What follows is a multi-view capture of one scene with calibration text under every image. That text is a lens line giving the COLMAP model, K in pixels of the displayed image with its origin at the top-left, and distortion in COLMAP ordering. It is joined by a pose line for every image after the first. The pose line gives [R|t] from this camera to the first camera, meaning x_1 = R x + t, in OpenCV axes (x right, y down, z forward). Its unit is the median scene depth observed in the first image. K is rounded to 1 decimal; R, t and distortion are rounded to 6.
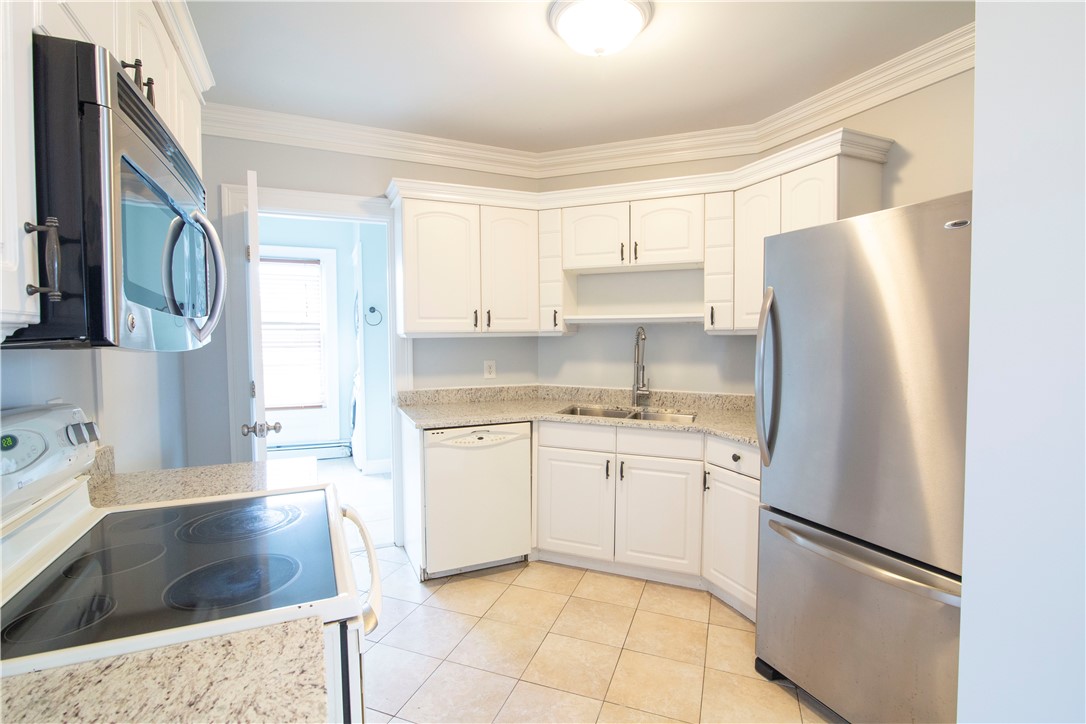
lens RADIAL K [[499.2, 0, 544.1], [0, 499.2, 356.9], [0, 0, 1]] dist [-0.021930, 0.002783]
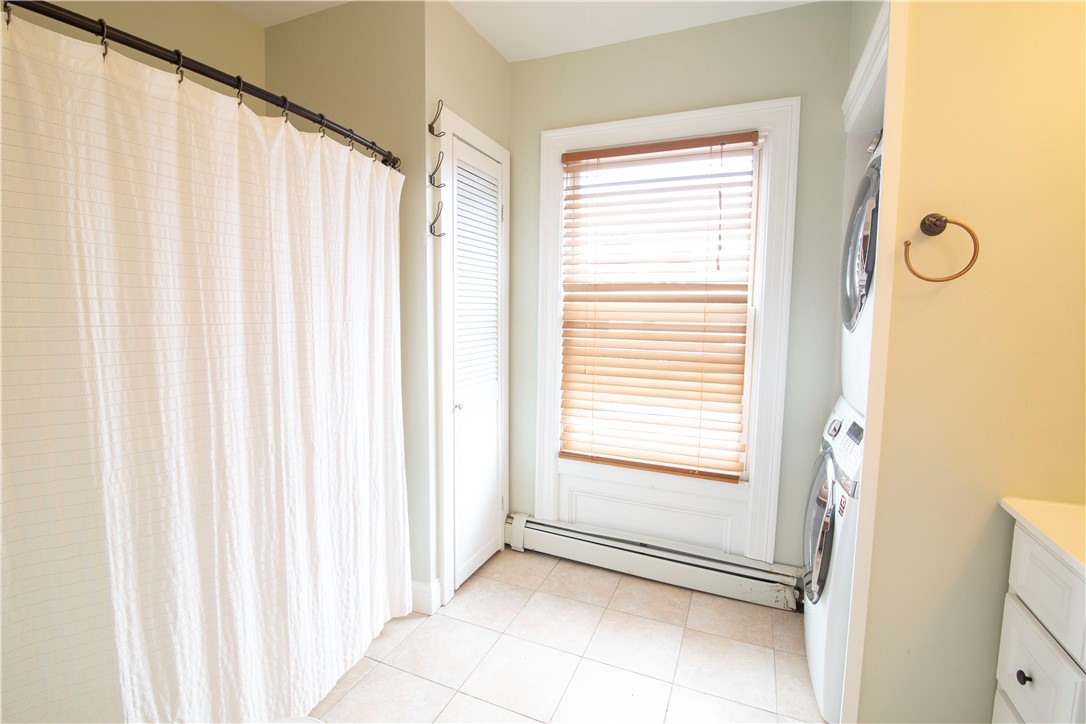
lens RADIAL K [[499.2, 0, 545.2], [0, 499.2, 357.8], [0, 0, 1]] dist [-0.021930, 0.002783]
pose [[0.673348, 0.083031, -0.734648, -0.274586], [-0.042107, 0.996368, 0.074018, -0.033291], [0.738126, -0.018906, 0.674398, 0.641628]]
